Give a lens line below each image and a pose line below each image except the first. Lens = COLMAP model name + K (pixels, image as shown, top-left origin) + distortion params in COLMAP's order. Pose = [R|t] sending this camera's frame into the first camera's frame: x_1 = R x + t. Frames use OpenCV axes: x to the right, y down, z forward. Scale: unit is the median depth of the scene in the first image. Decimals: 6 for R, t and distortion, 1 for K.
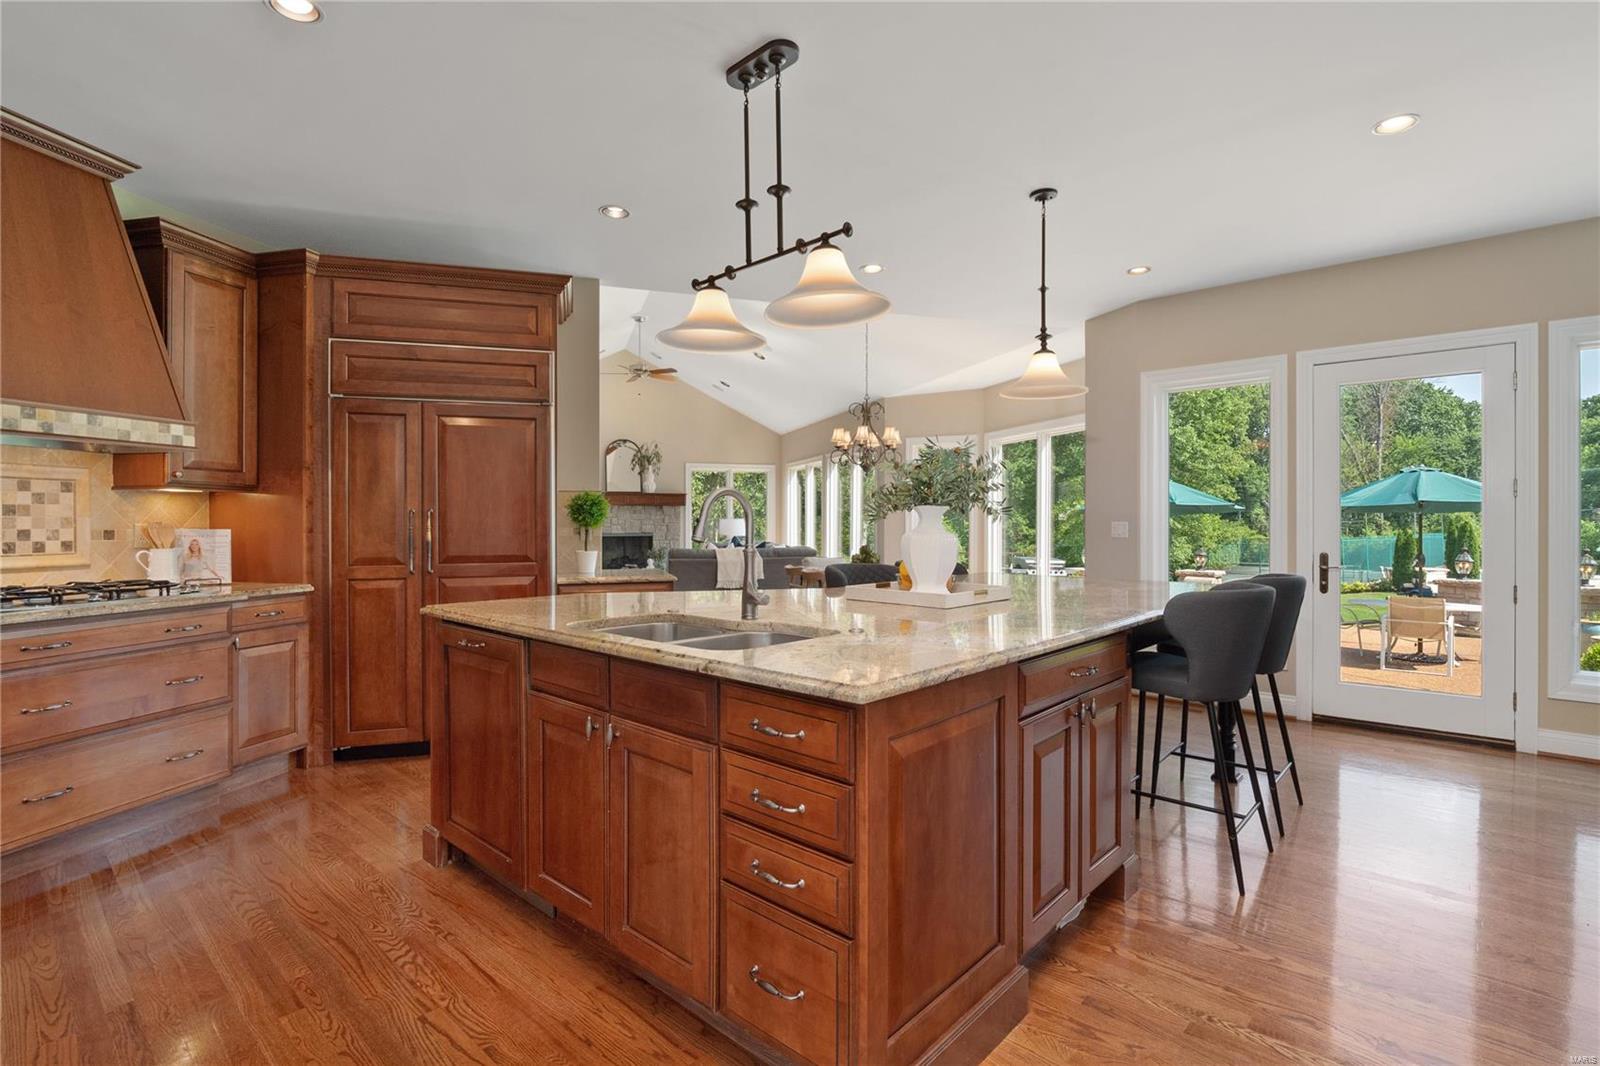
lens RADIAL K [[766.3, 0, 792.6], [0, 766.3, 520.7], [0, 0, 1]] dist [-0.015018, -0.002356]
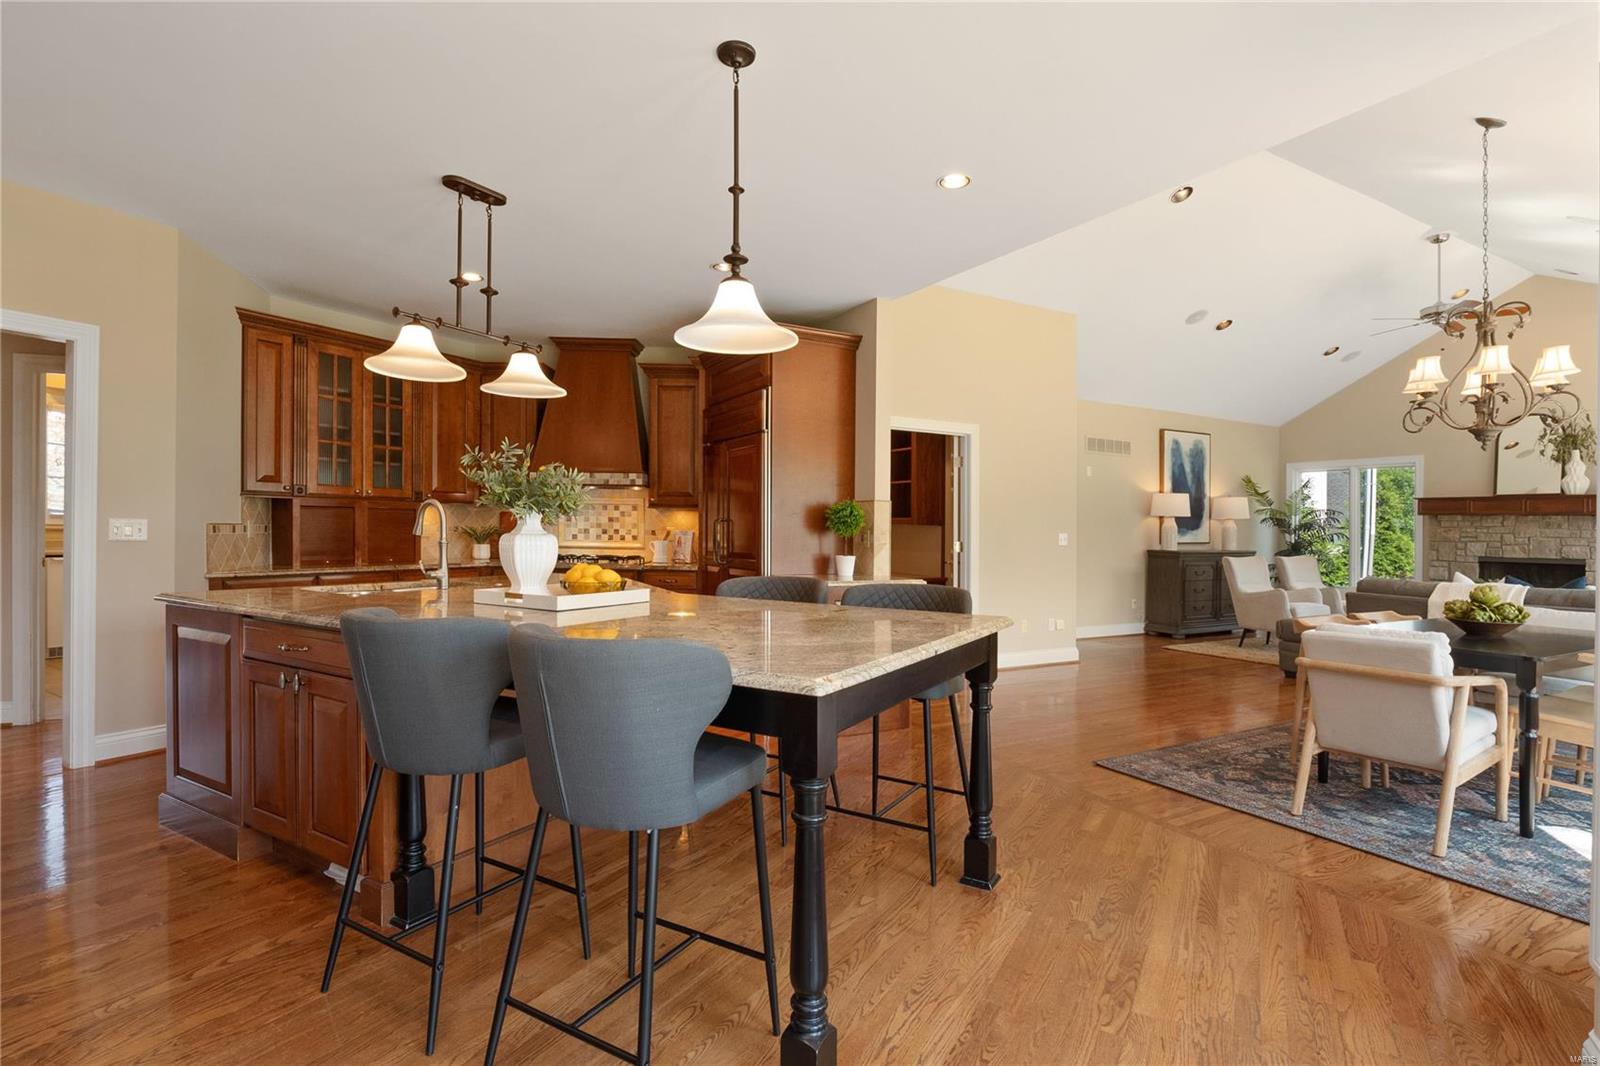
lens RADIAL K [[766.3, 0, 789.4], [0, 766.3, 528.3], [0, 0, 1]] dist [-0.015018, -0.002356]
pose [[0.185786, 0.002600, -0.982587, 1.118488], [-0.015116, 0.999886, -0.000213, 0.002918], [0.982474, 0.014892, 0.185804, 1.026475]]
